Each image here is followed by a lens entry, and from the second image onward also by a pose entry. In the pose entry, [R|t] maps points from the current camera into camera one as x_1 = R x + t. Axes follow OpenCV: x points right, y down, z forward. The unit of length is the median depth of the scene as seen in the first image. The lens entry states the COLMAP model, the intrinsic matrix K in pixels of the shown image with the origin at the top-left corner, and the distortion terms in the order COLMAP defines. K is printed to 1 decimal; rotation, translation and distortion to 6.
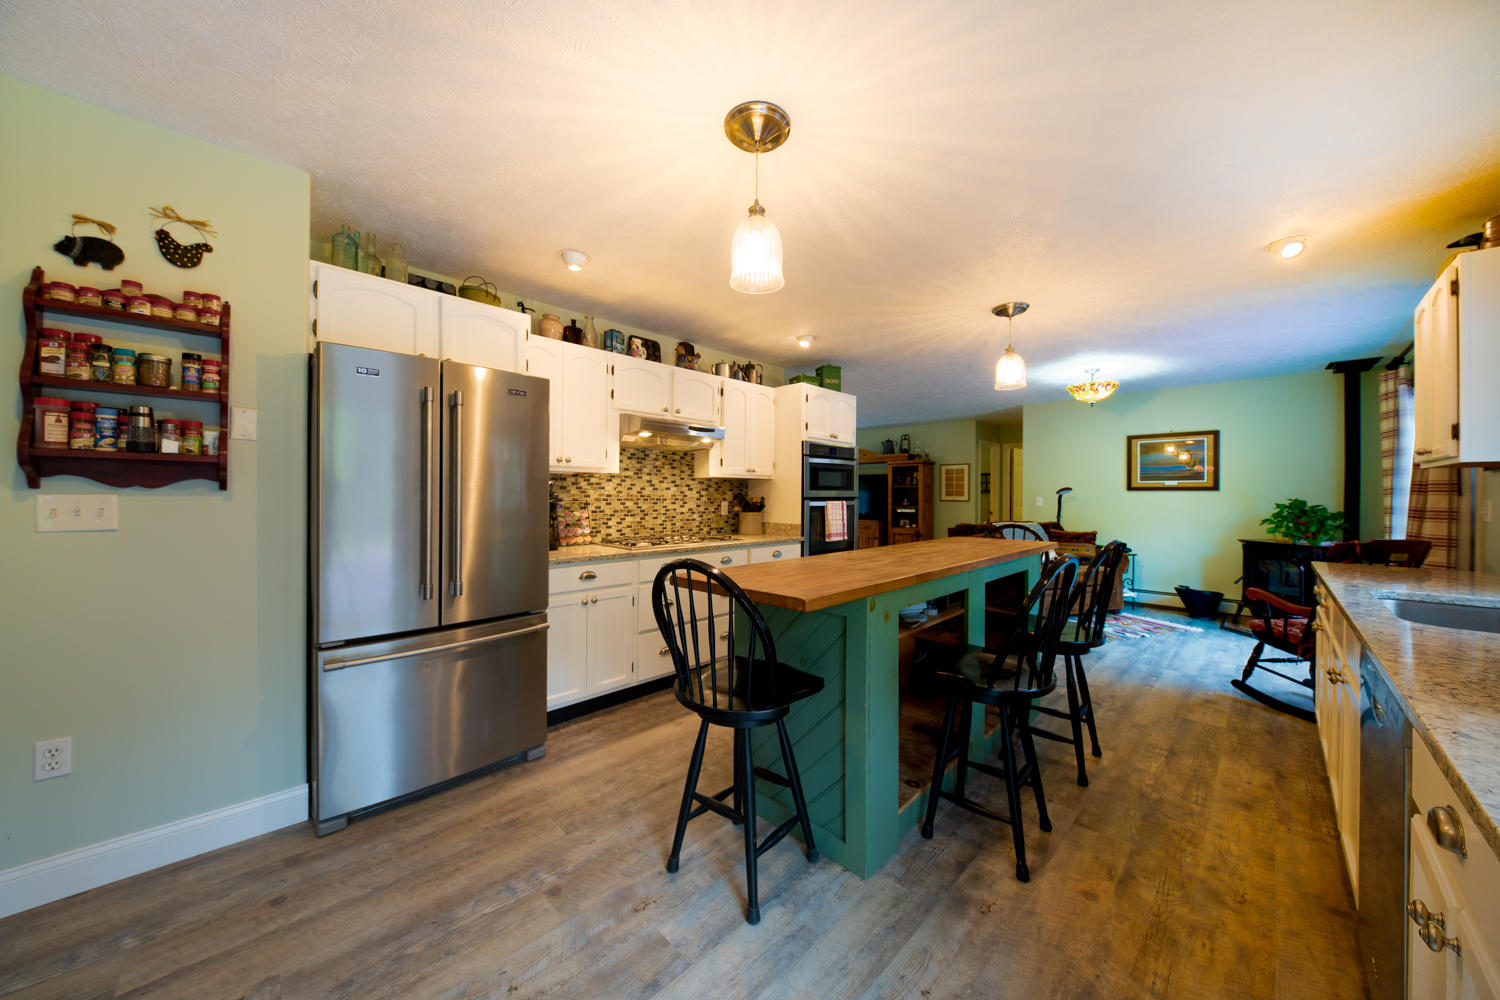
lens RADIAL K [[509.2, 0, 739.8], [0, 509.2, 495.7], [0, 0, 1]] dist [-0.000359, -0.000177]
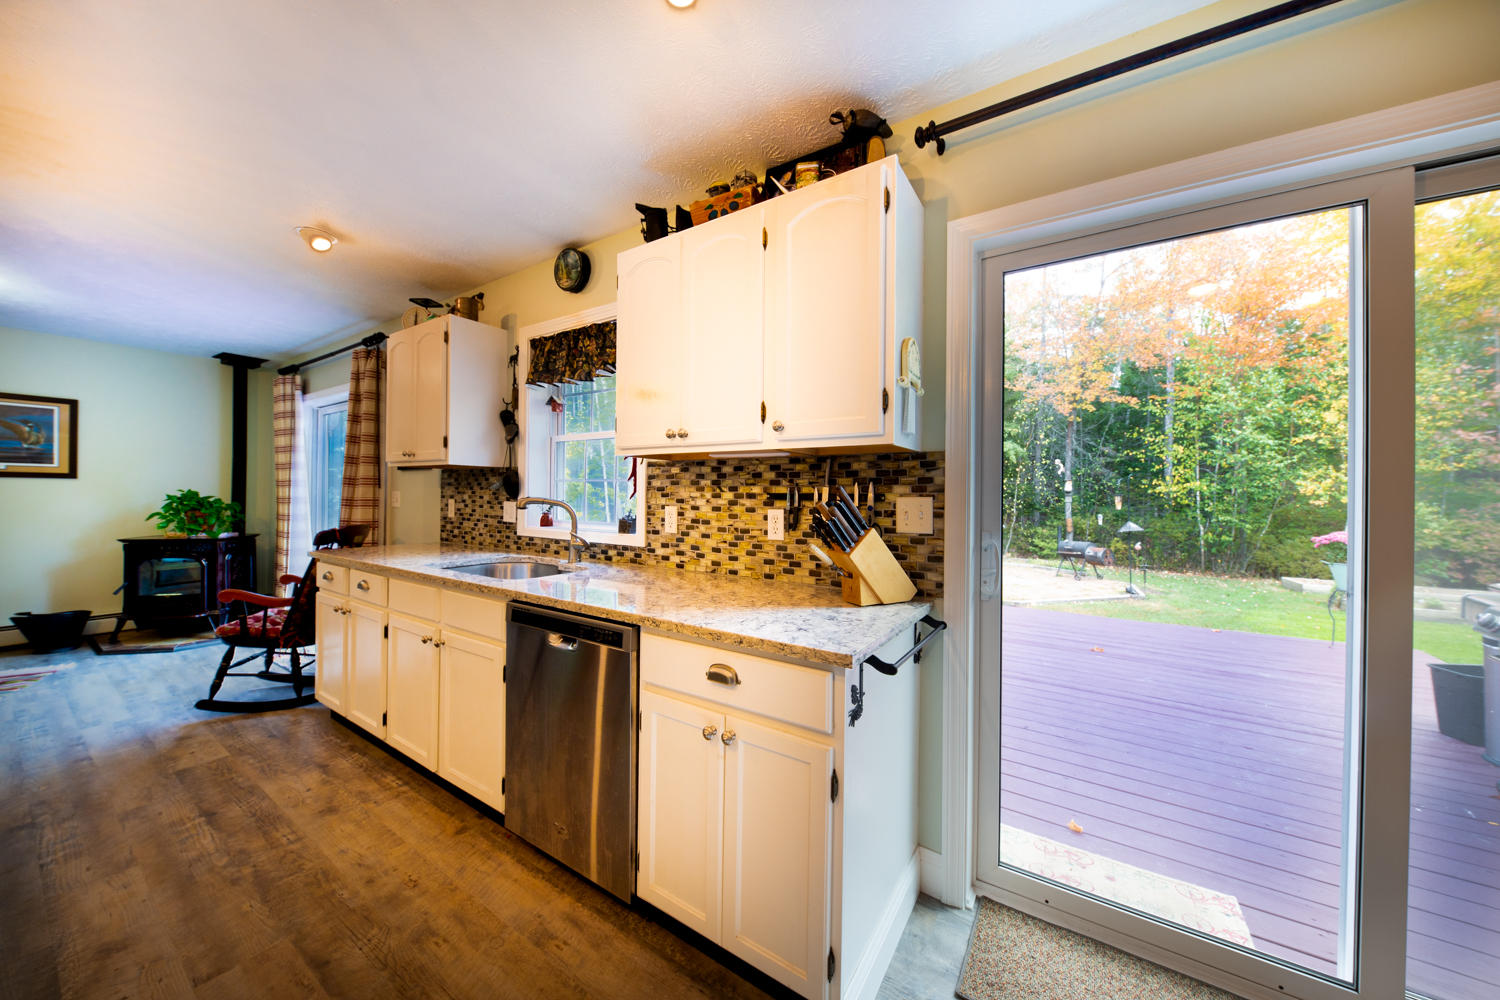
lens RADIAL K [[525.6, 0, 762.1], [0, 525.6, 494.2], [0, 0, 1]] dist [0.001453, -0.000112]
pose [[-0.212320, -0.006693, 0.977177, -0.085060], [-0.009701, 0.999942, 0.004741, 0.000064], [-0.977152, -0.008473, -0.212372, 0.242131]]
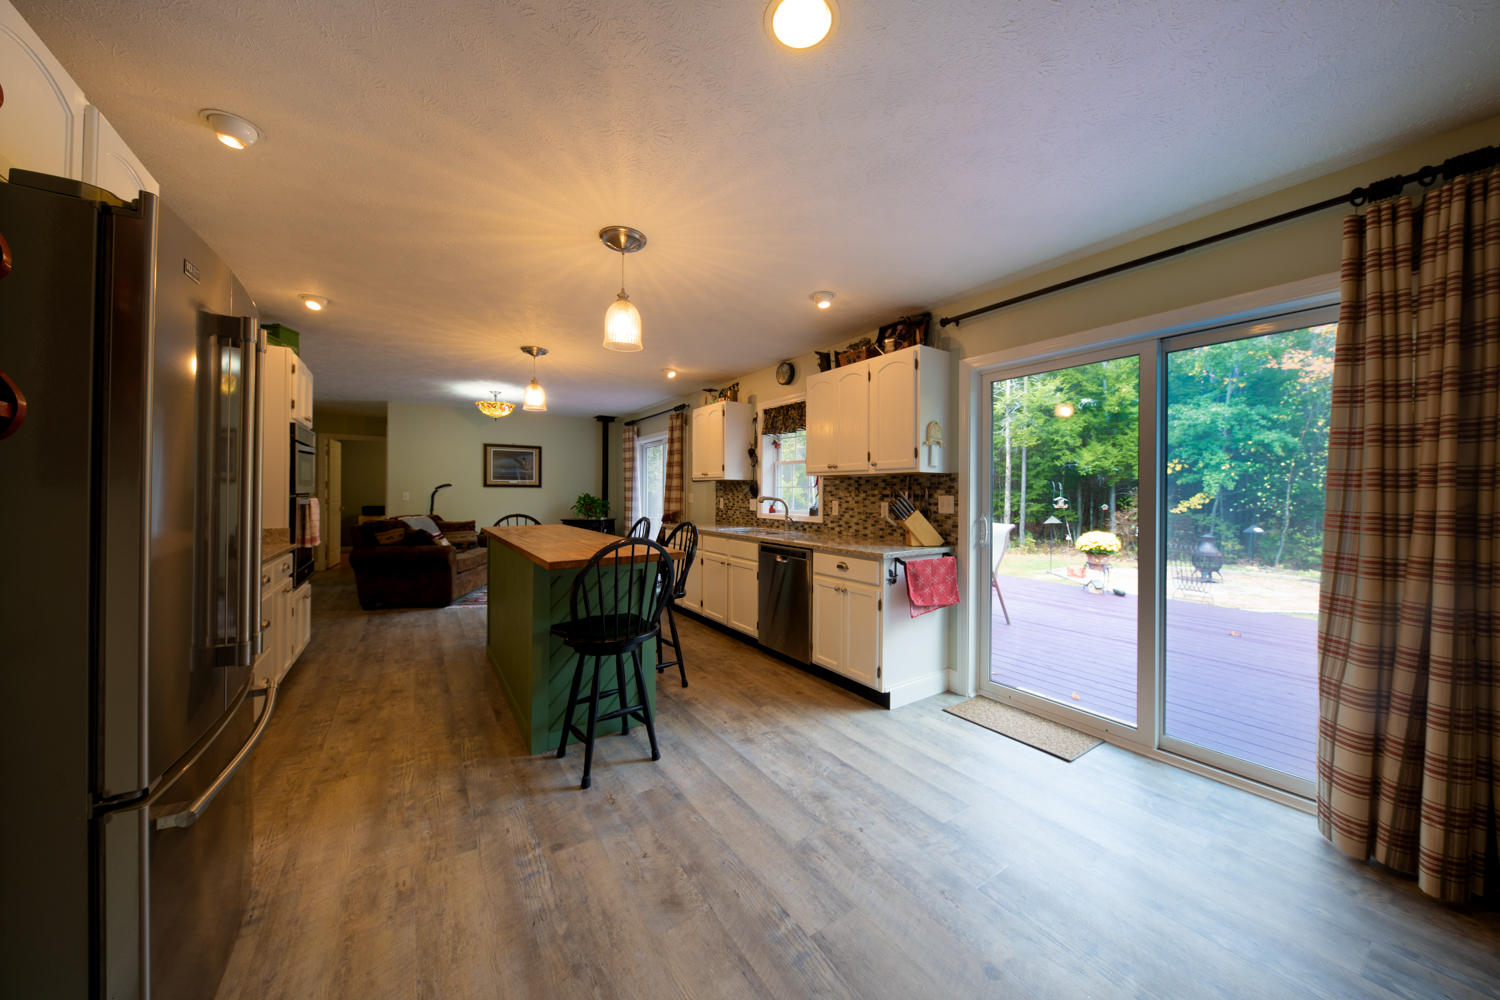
lens RADIAL K [[525.6, 0, 762.1], [0, 525.6, 494.2], [0, 0, 1]] dist [0.001453, -0.000112]
pose [[0.175977, -0.006038, 0.984376, -0.666169], [-0.003263, 0.999972, 0.006718, -0.004525], [-0.984389, -0.004394, 0.175952, 0.165693]]
